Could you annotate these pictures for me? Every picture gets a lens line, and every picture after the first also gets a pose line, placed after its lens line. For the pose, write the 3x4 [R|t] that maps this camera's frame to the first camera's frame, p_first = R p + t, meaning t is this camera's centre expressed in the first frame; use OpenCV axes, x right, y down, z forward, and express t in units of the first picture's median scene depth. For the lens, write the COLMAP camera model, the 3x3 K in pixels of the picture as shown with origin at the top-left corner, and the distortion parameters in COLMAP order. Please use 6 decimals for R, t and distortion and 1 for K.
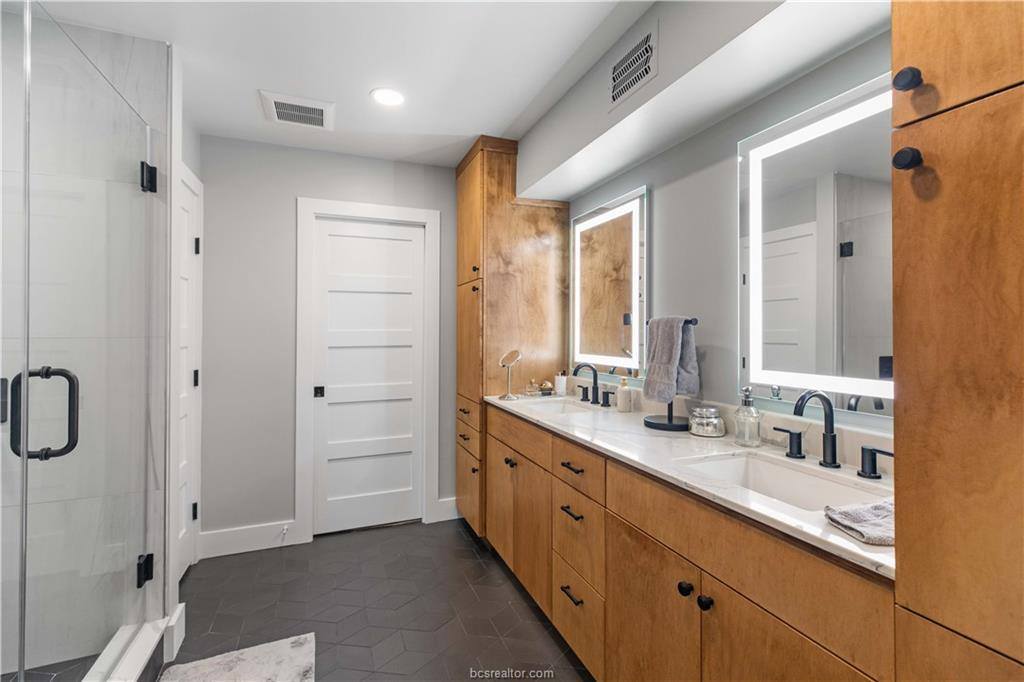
lens RADIAL K [[464.8, 0, 512.1], [0, 464.8, 332.2], [0, 0, 1]] dist [0.009493, -0.001863]
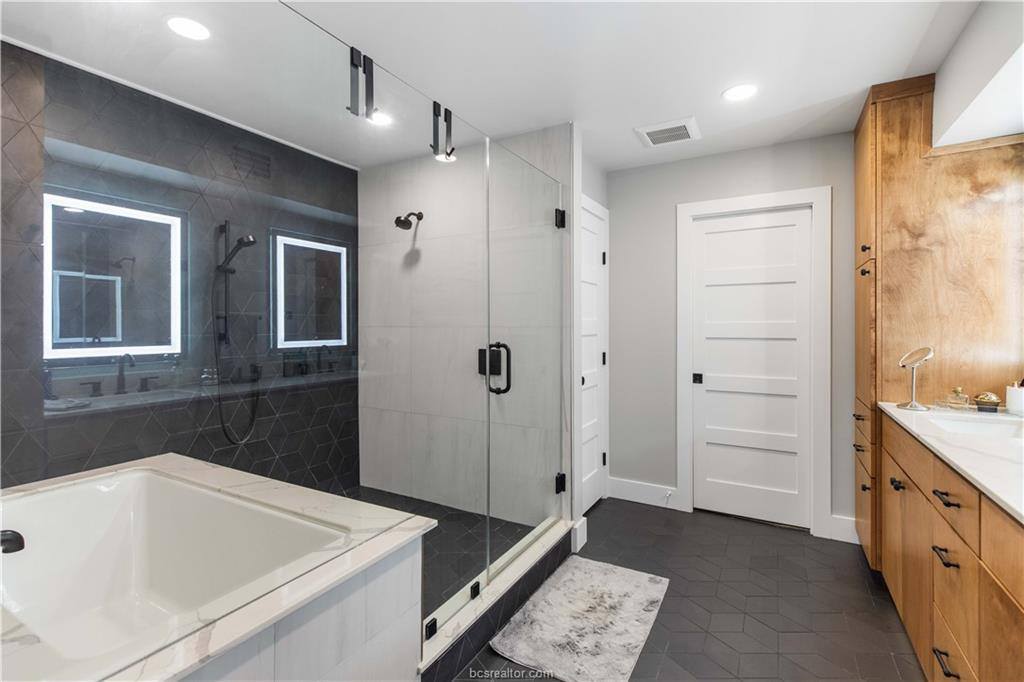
lens RADIAL K [[464.8, 0, 508.5], [0, 464.8, 335.2], [0, 0, 1]] dist [0.009493, -0.001863]
pose [[0.620851, 0.019221, -0.783693, 0.183954], [-0.002678, 0.999746, 0.022398, 0.003413], [0.783924, -0.011807, 0.620744, -0.029375]]
